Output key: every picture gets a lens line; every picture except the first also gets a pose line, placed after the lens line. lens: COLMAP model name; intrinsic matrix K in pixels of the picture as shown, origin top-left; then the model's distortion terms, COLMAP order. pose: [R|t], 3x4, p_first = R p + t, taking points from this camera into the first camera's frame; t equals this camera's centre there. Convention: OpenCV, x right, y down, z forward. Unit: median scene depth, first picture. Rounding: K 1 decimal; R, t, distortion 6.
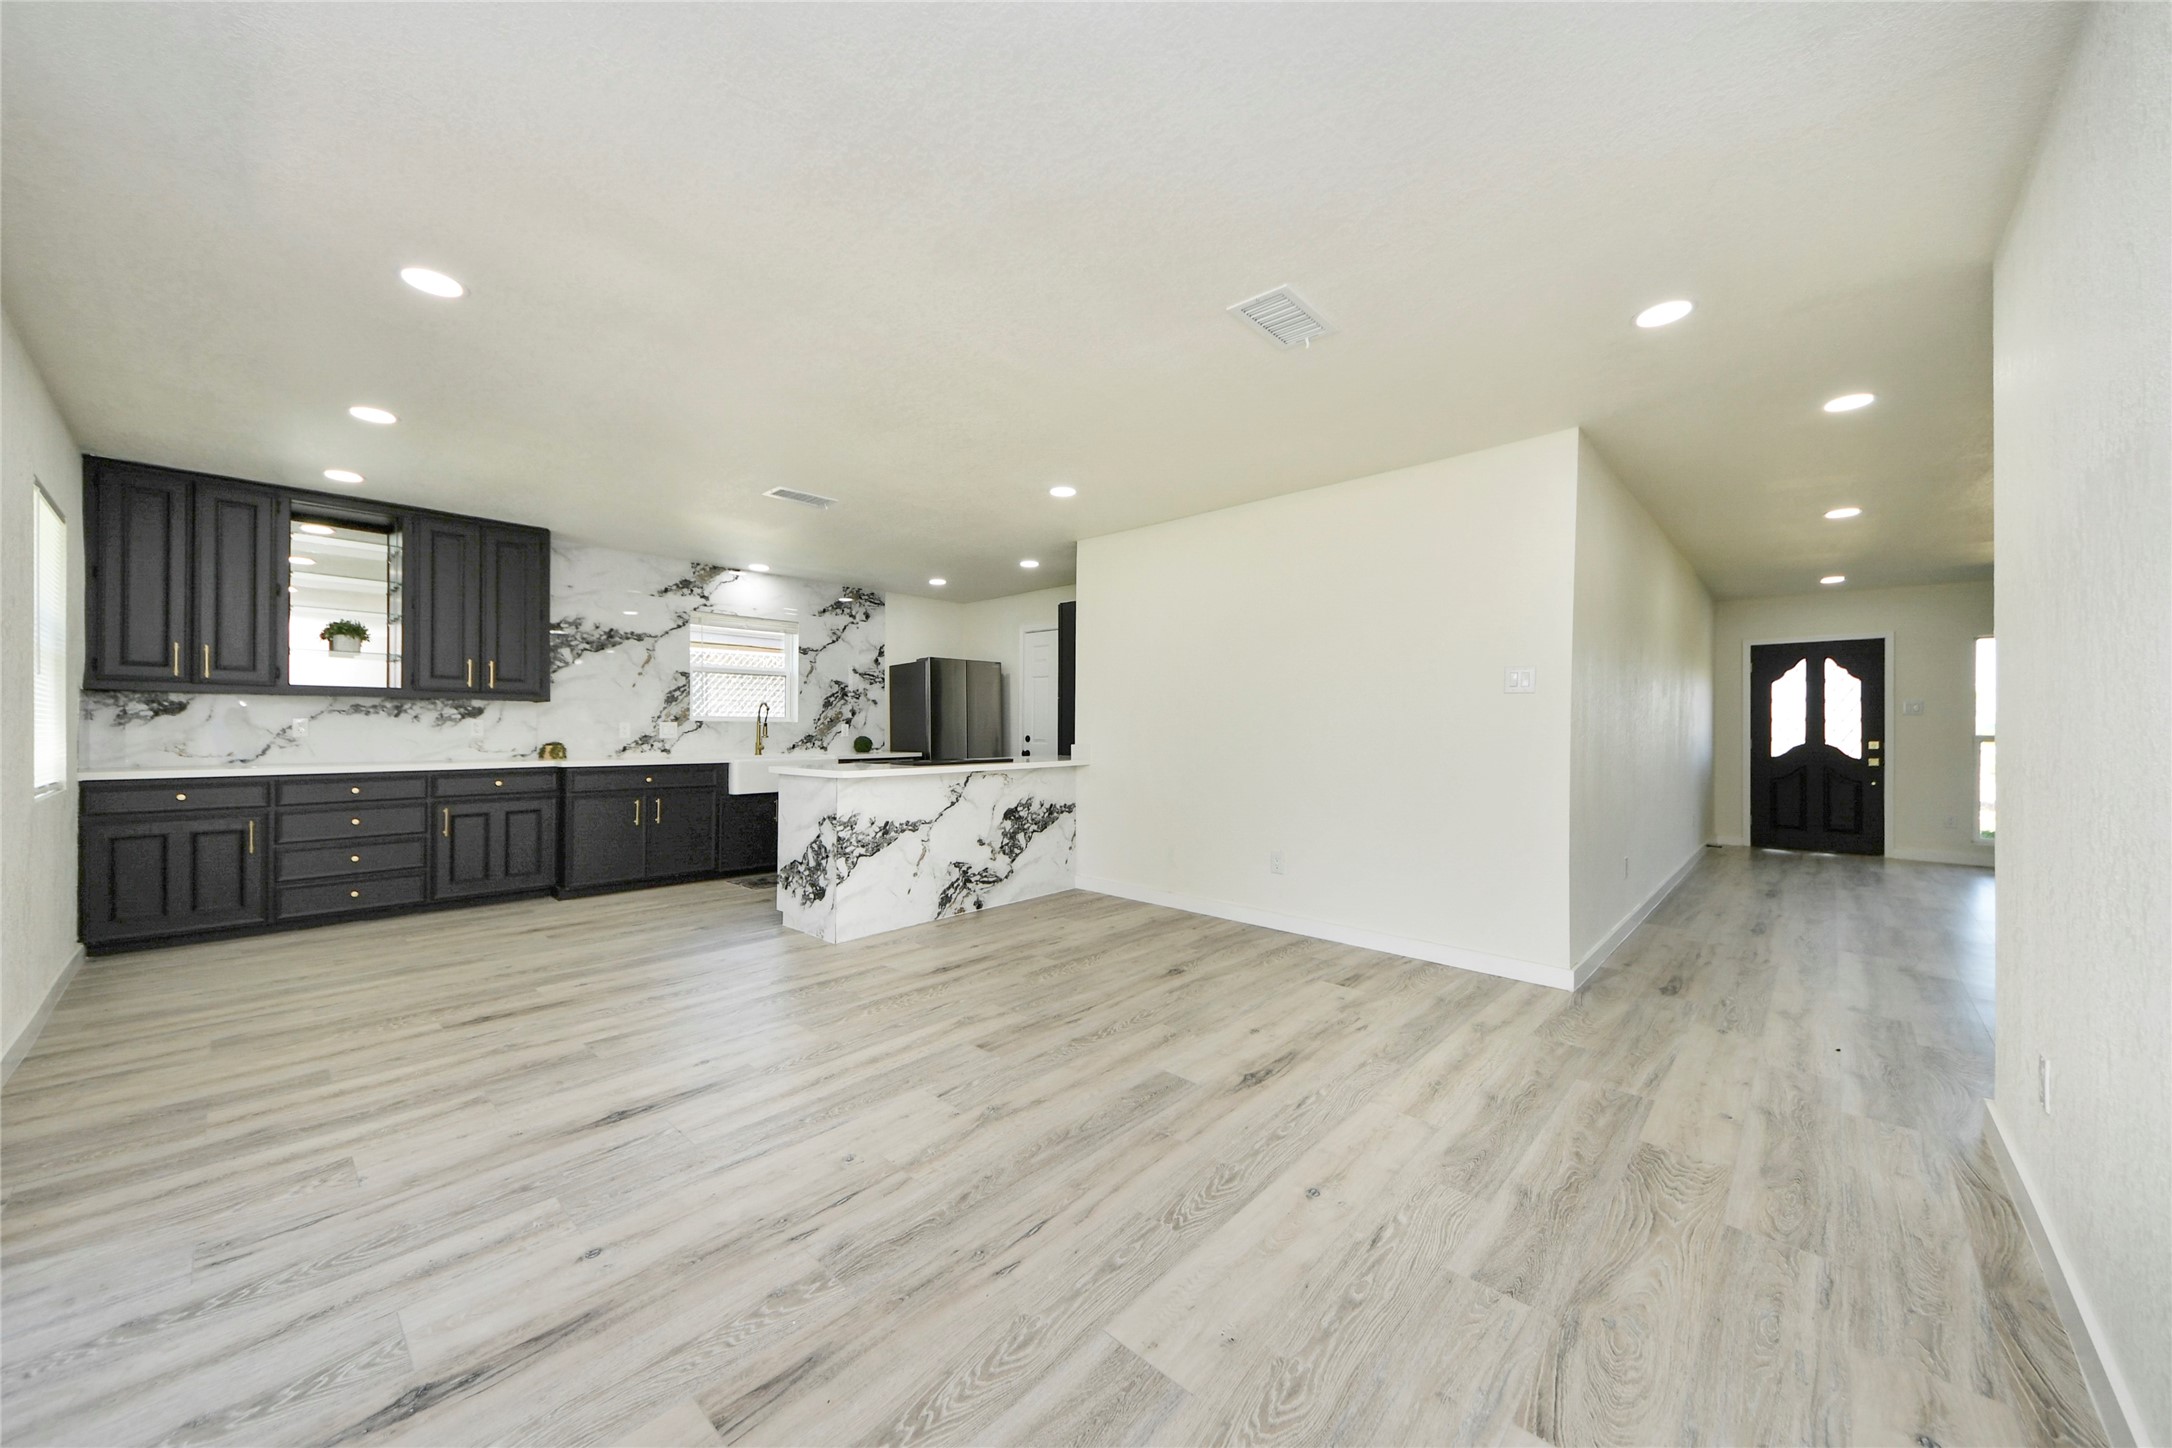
lens RADIAL K [[777.2, 0, 1101.9], [0, 777.2, 735.3], [0, 0, 1]] dist [0.039071, -0.011842]
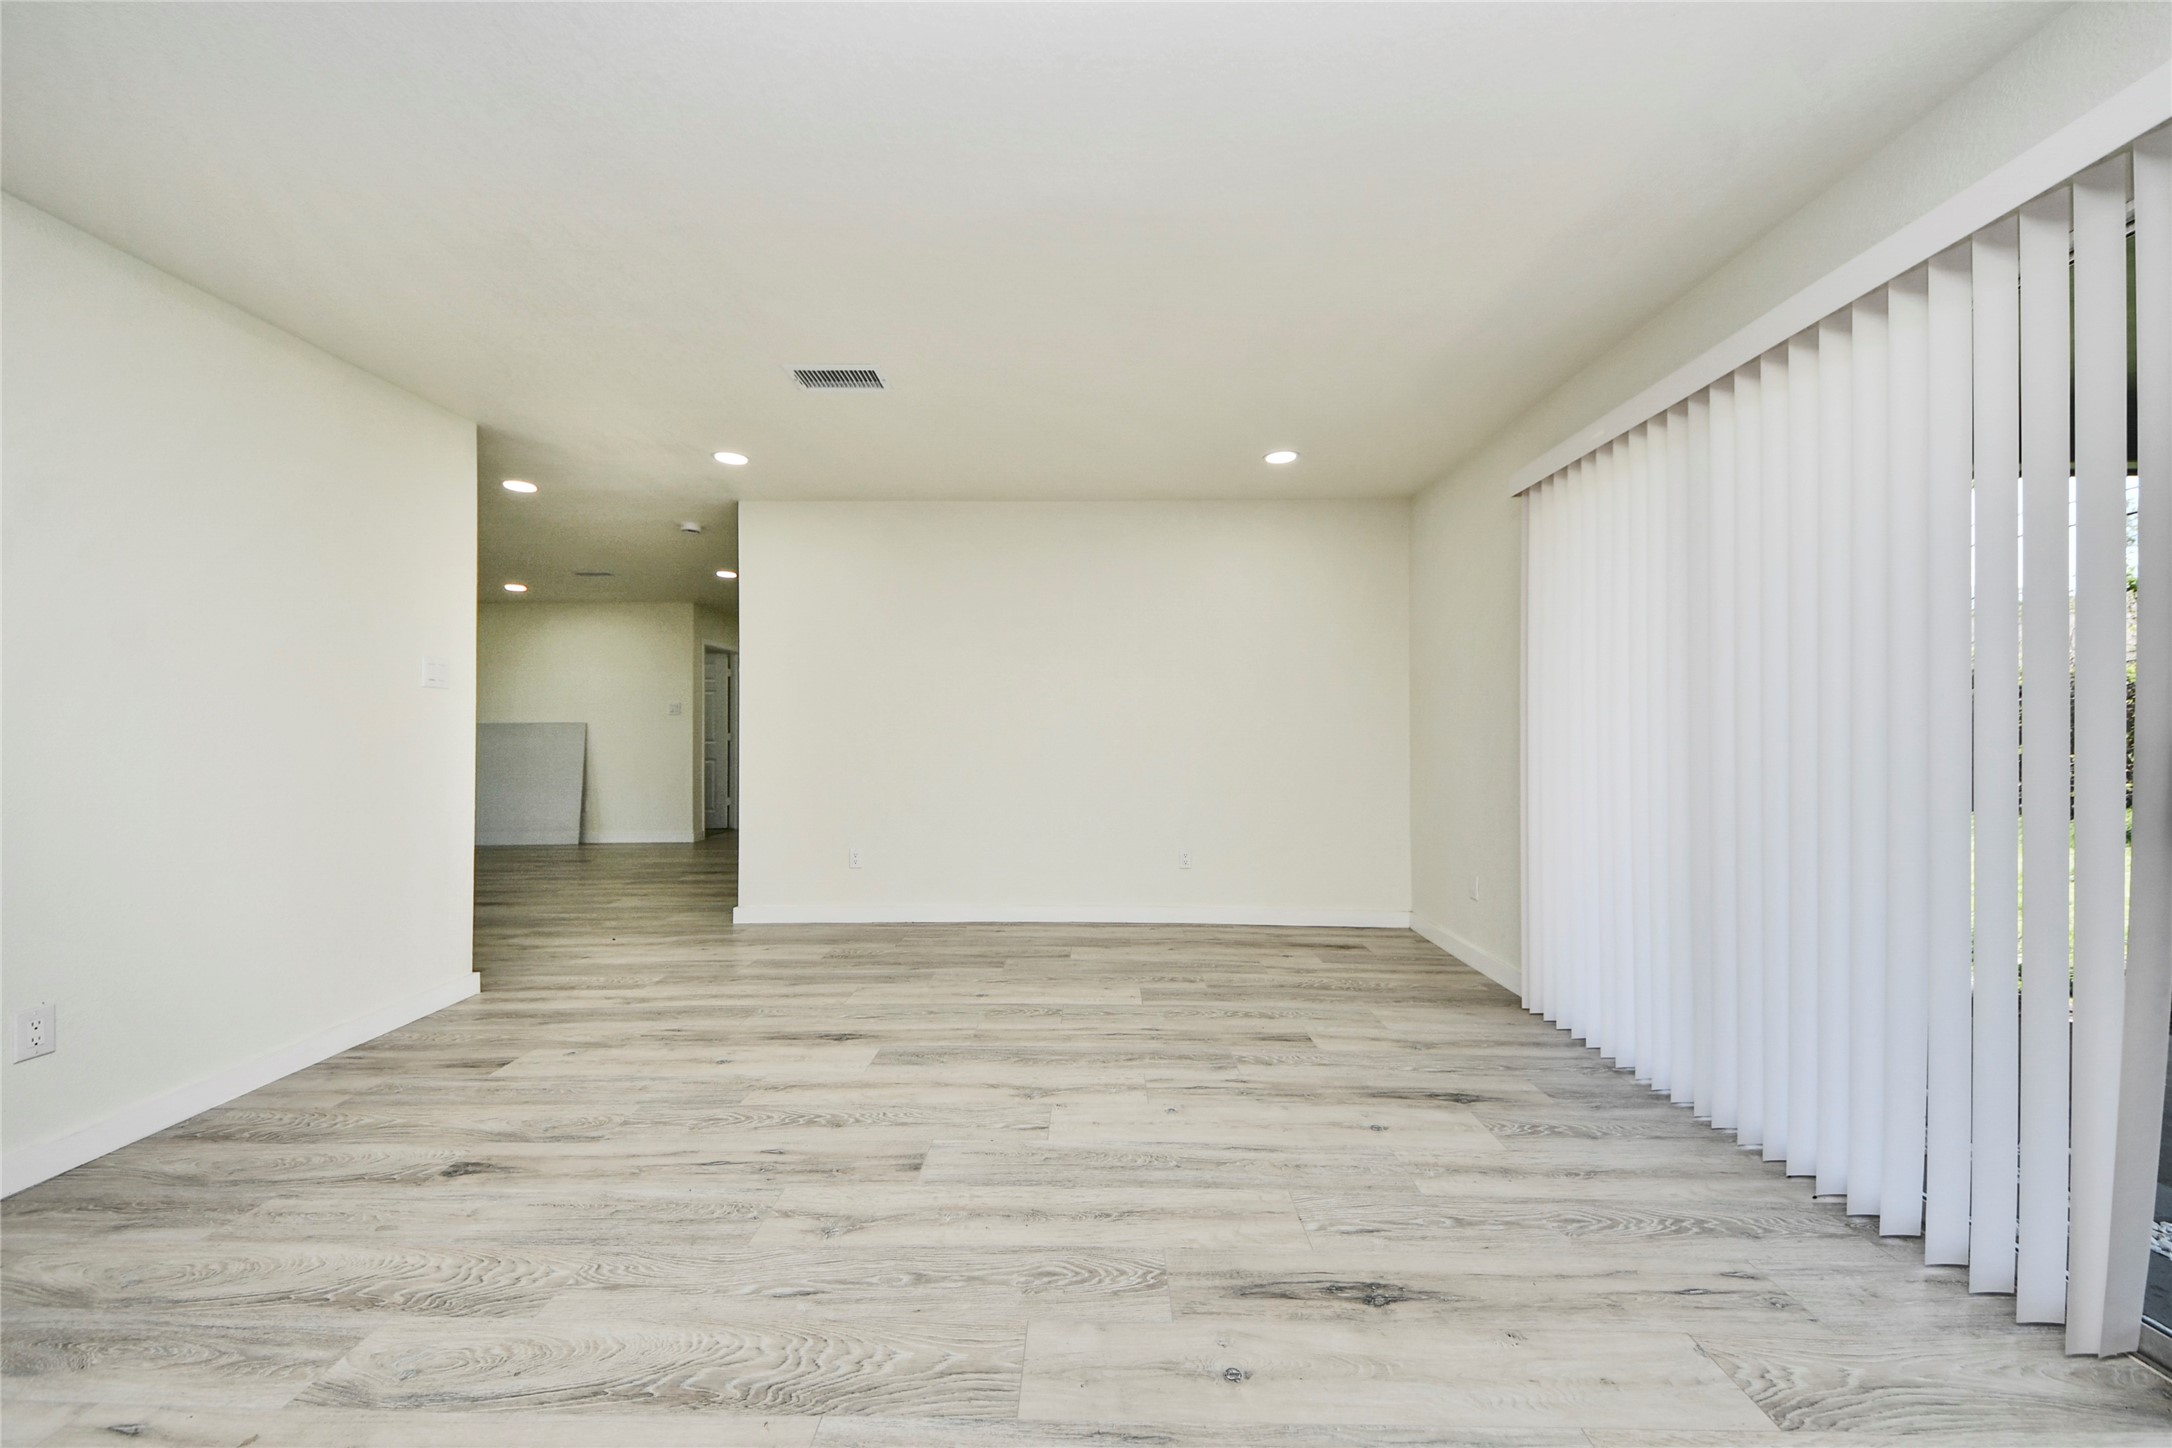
lens RADIAL K [[777.2, 0, 1079.8], [0, 777.2, 720.3], [0, 0, 1]] dist [0.039071, -0.011842]
pose [[-0.657454, 0.005704, 0.753473, -0.446426], [0.014750, 0.999877, 0.005301, -0.006531], [-0.753350, 0.014599, -0.657458, 0.758203]]
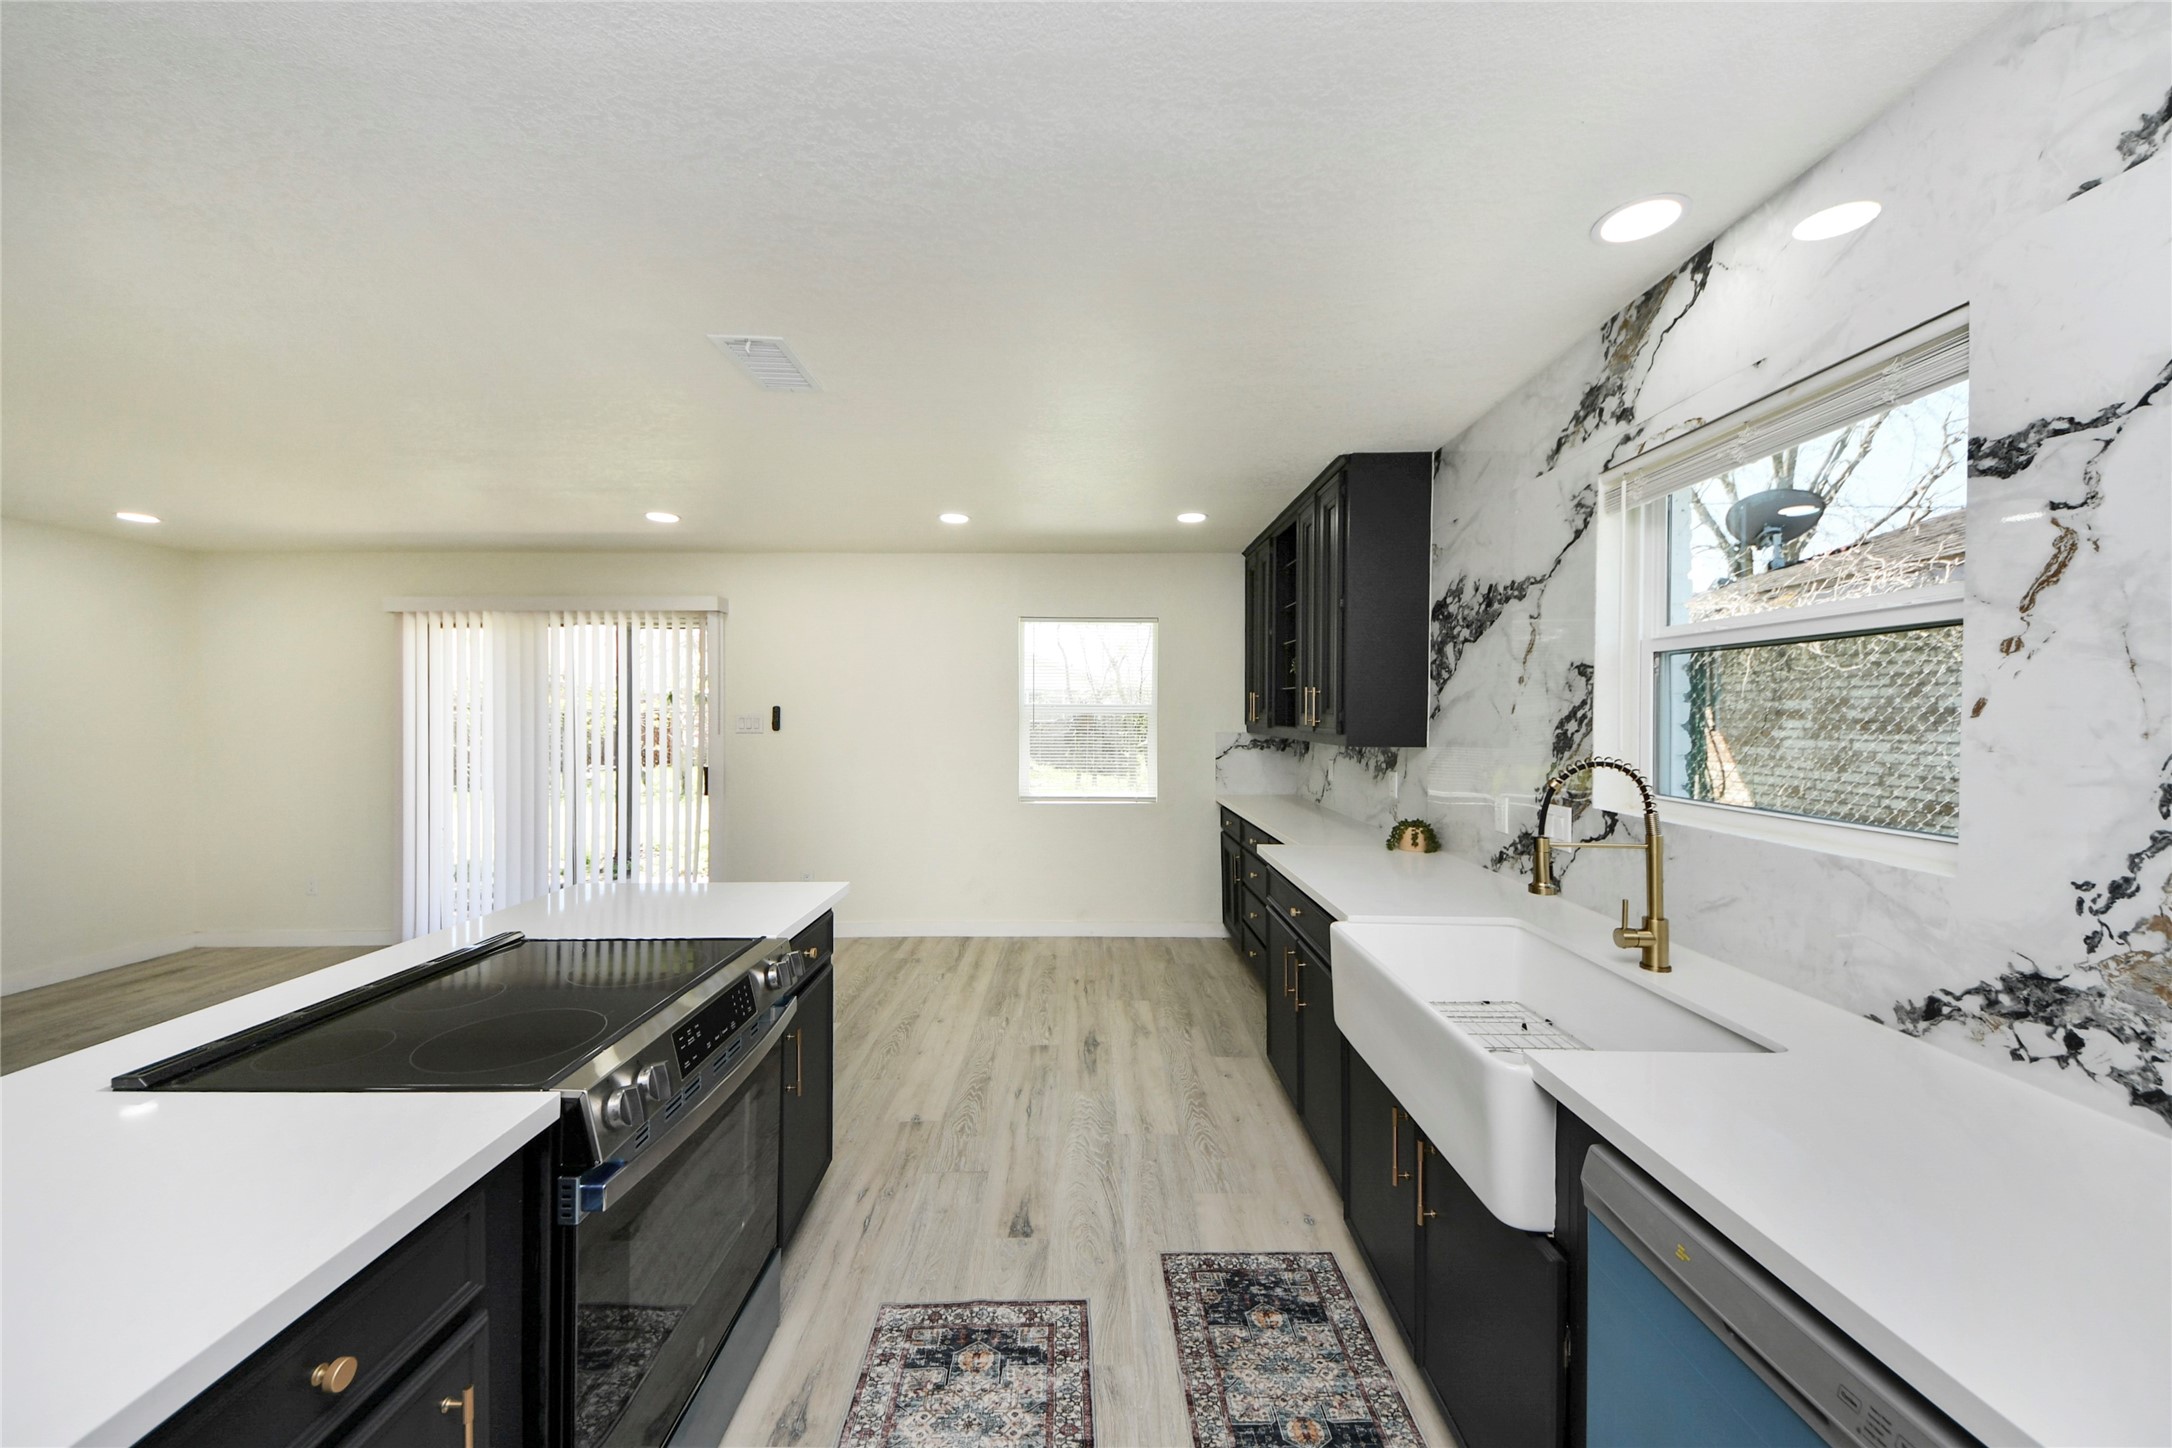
lens RADIAL K [[777.2, 0, 1053.0], [0, 777.2, 704.3], [0, 0, 1]] dist [0.039071, -0.011842]
pose [[-0.763918, -0.007324, -0.645272, -0.169049], [-0.005530, 0.999973, -0.004804, -0.074150], [0.645290, -0.000101, -0.763938, 1.380195]]
